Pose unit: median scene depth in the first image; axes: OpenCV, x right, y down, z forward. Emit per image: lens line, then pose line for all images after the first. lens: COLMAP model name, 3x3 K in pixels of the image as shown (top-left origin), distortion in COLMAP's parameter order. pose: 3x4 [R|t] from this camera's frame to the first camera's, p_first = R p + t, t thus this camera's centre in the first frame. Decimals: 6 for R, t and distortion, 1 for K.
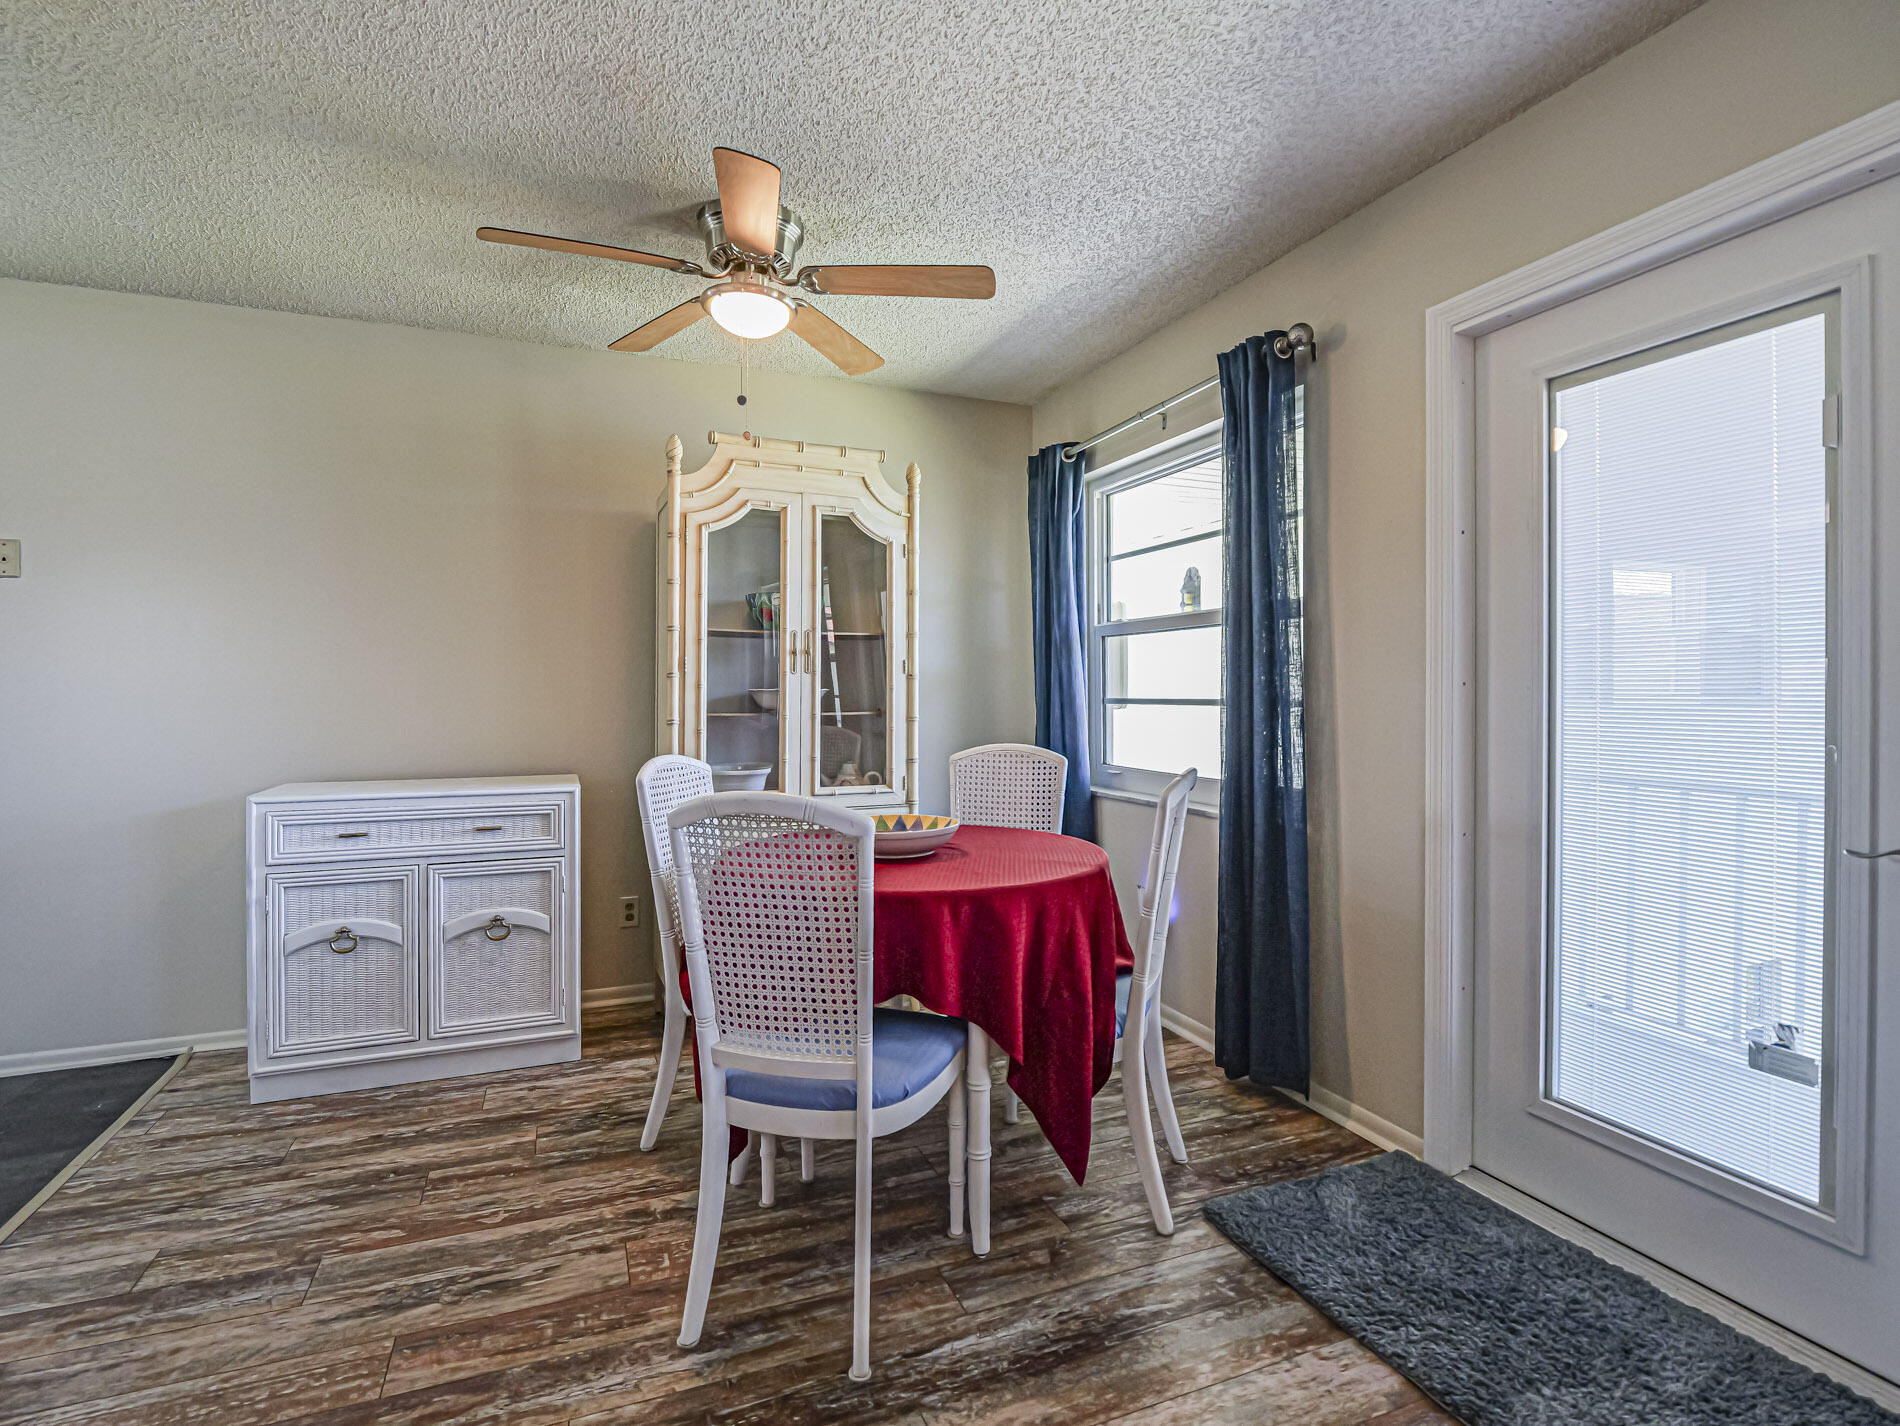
lens RADIAL K [[953.3, 0, 941.1], [0, 953.3, 692.0], [0, 0, 1]] dist [-0.001988, -0.000680]
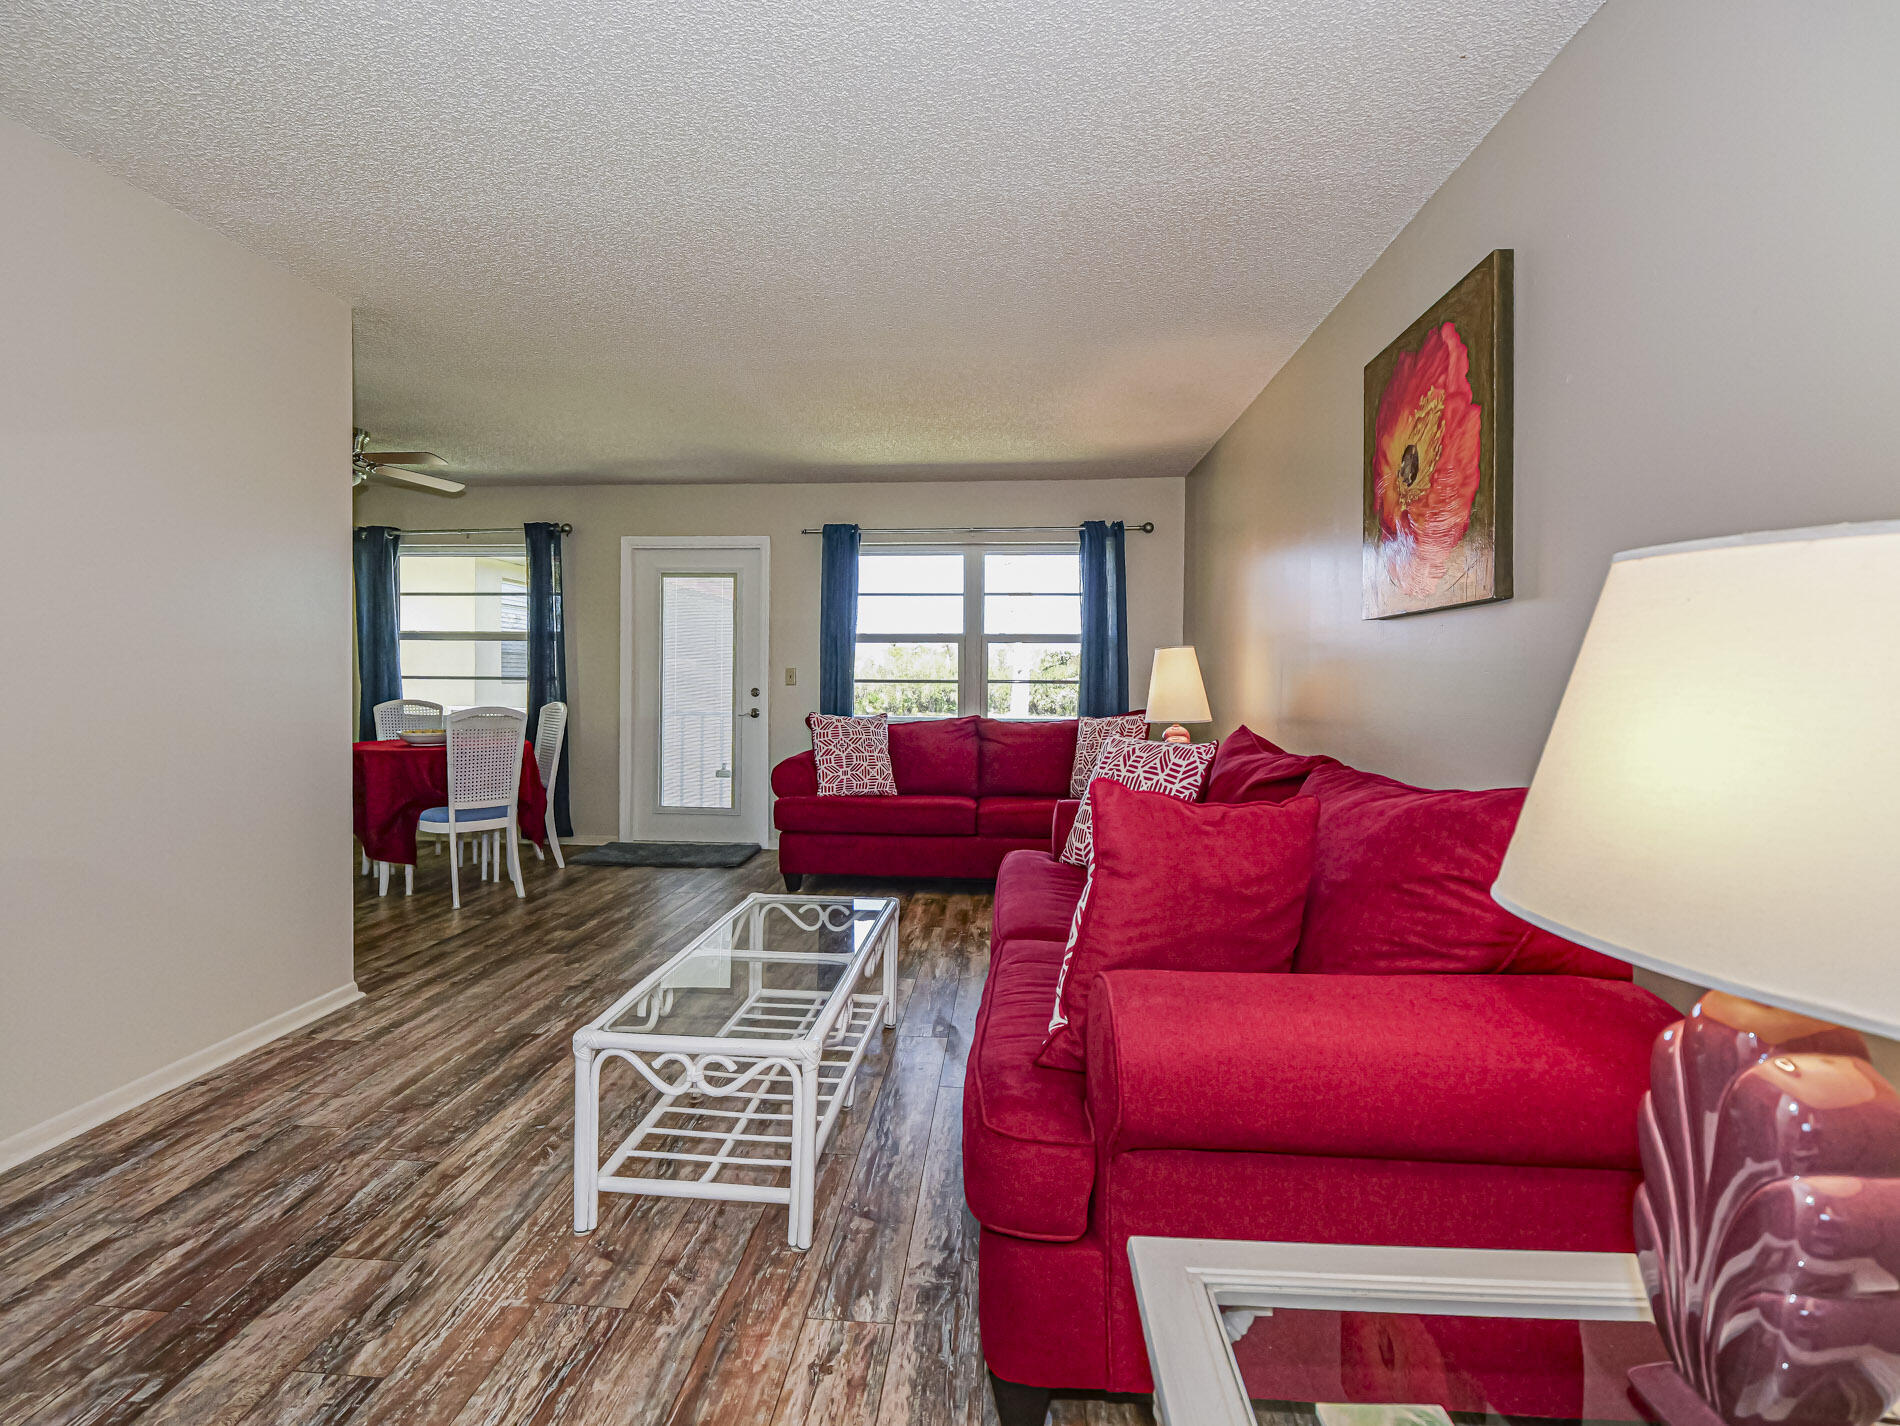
lens RADIAL K [[913.9, 0, 952.5], [0, 913.9, 704.4], [0, 0, 1]] dist [-0.022201, 0.002801]
pose [[0.430278, -0.022657, 0.902412, -1.630845], [-0.005034, 0.999609, 0.027498, 0.010519], [-0.902682, -0.016375, 0.429996, -1.126003]]
